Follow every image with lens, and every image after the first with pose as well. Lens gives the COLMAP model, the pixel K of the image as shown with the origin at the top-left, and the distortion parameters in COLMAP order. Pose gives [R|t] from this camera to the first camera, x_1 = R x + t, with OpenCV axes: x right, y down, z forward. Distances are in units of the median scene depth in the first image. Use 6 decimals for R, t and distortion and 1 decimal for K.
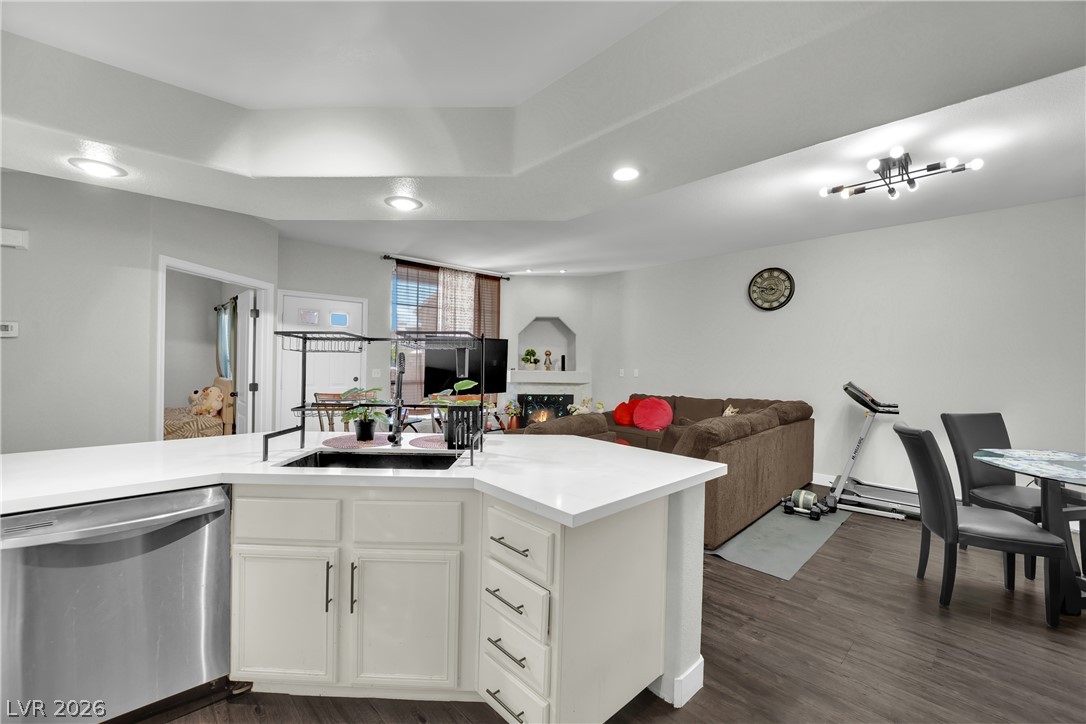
lens RADIAL K [[449.9, 0, 544.3], [0, 449.9, 357.5], [0, 0, 1]] dist [-0.020457, -0.001906]
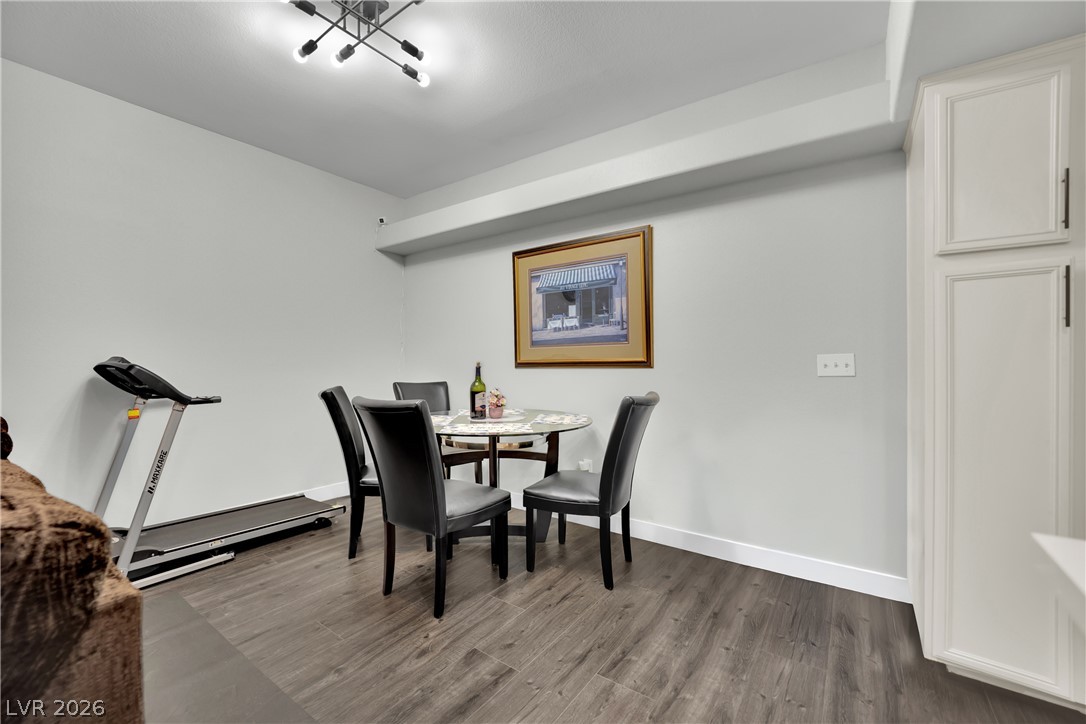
lens RADIAL K [[449.9, 0, 534.7], [0, 449.9, 366.8], [0, 0, 1]] dist [-0.020457, -0.001906]
pose [[-0.173960, -0.020412, 0.984541, 0.040245], [-0.004874, 0.999791, 0.019867, 0.034226], [-0.984741, -0.001342, -0.174023, 0.376046]]
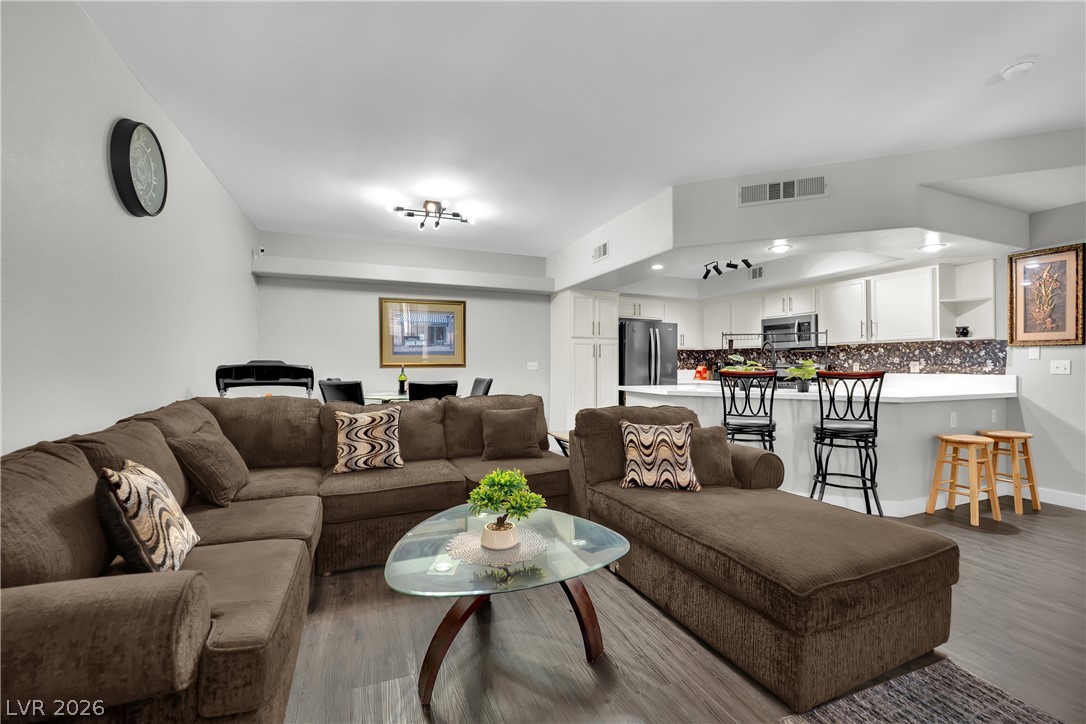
lens RADIAL K [[449.9, 0, 542.5], [0, 449.9, 364.2], [0, 0, 1]] dist [-0.020457, -0.001906]
pose [[-0.928942, -0.015057, 0.369920, -0.041627], [-0.015866, 0.999874, 0.000855, 0.033412], [-0.369886, -0.005074, -0.929063, 0.957634]]
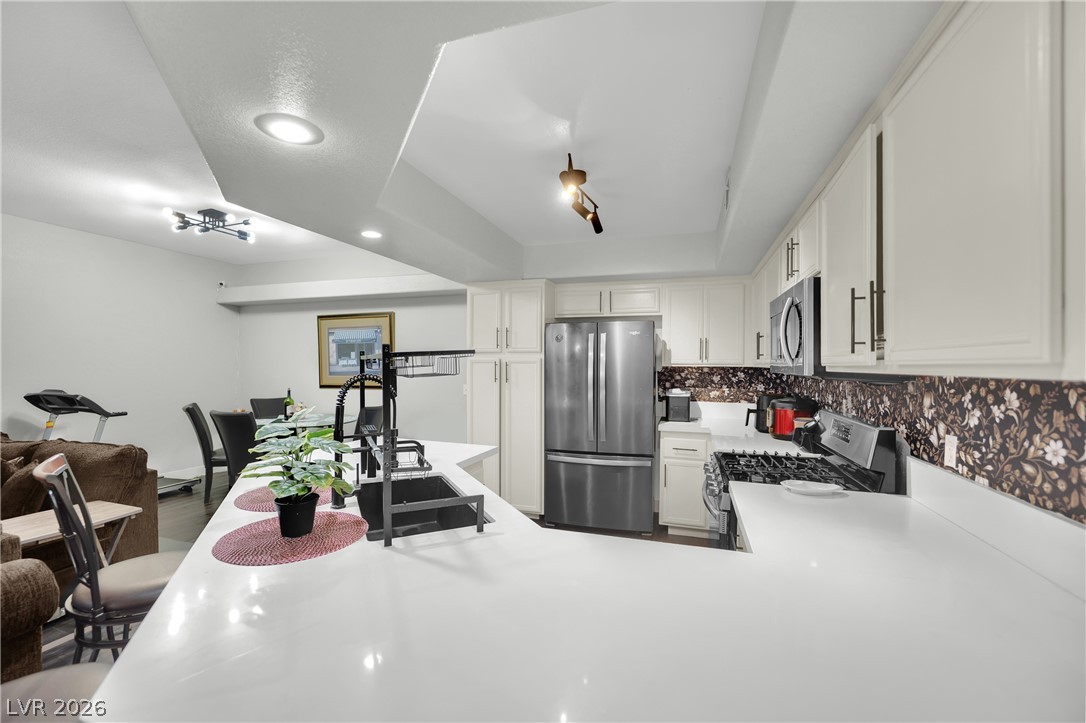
lens RADIAL K [[449.9, 0, 541.7], [0, 449.9, 374.4], [0, 0, 1]] dist [-0.020457, -0.001906]
pose [[-0.467835, -0.035643, 0.883097, -0.348284], [-0.012959, 0.999356, 0.033471, -0.010475], [-0.883721, 0.004214, -0.467996, 0.333707]]
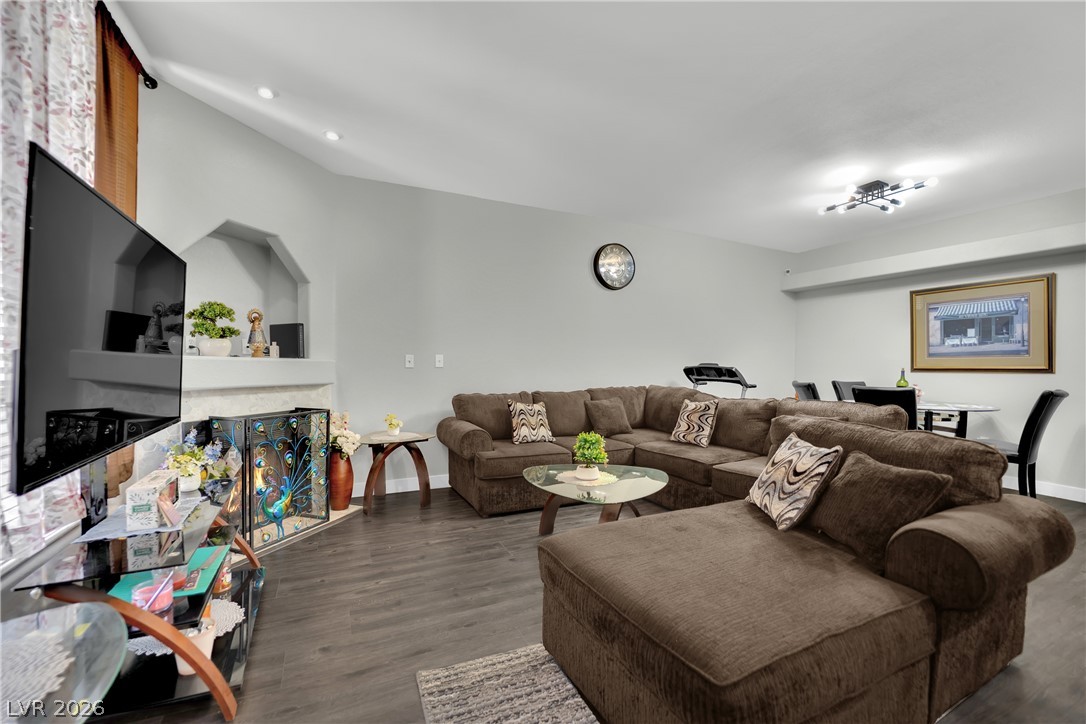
lens RADIAL K [[449.9, 0, 532.9], [0, 449.9, 369.7], [0, 0, 1]] dist [-0.020457, -0.001906]
pose [[0.318518, -0.019081, 0.947725, -0.318394], [-0.007860, 0.999710, 0.022770, 0.030516], [-0.947884, -0.014701, 0.318276, 0.654143]]
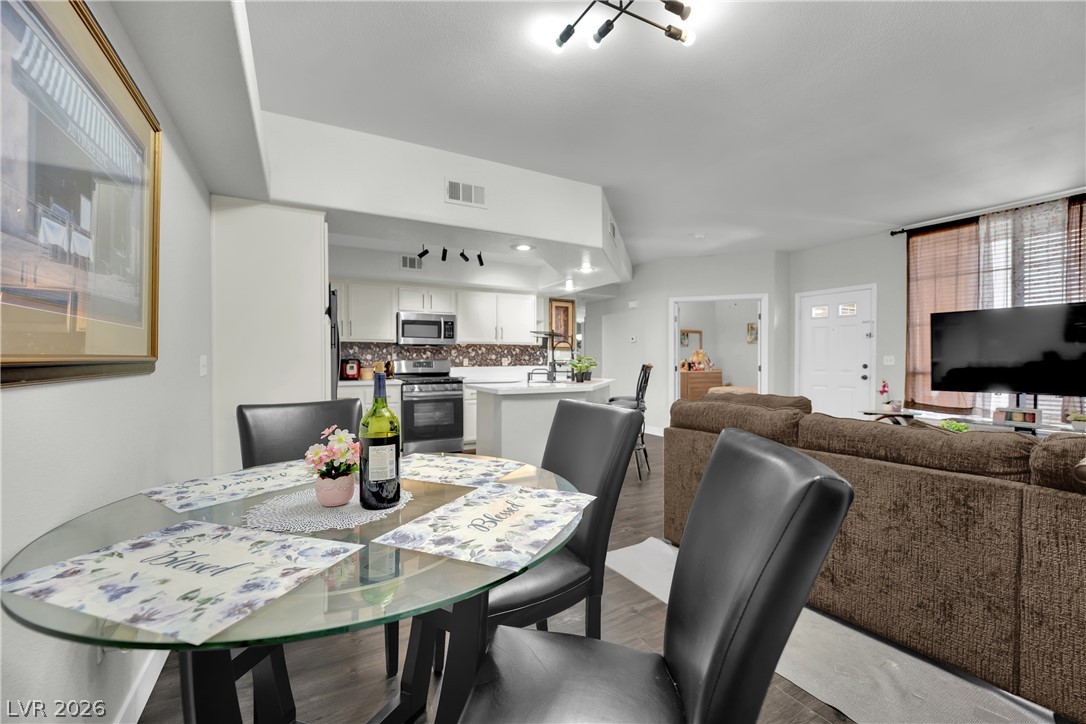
lens RADIAL K [[449.9, 0, 544.5], [0, 449.9, 361.4], [0, 0, 1]] dist [-0.020457, -0.001906]
pose [[-0.264068, -0.009362, -0.964459, 0.597830], [0.000557, 0.999951, -0.009859, 0.038147], [0.964504, -0.003141, -0.264050, 0.466377]]
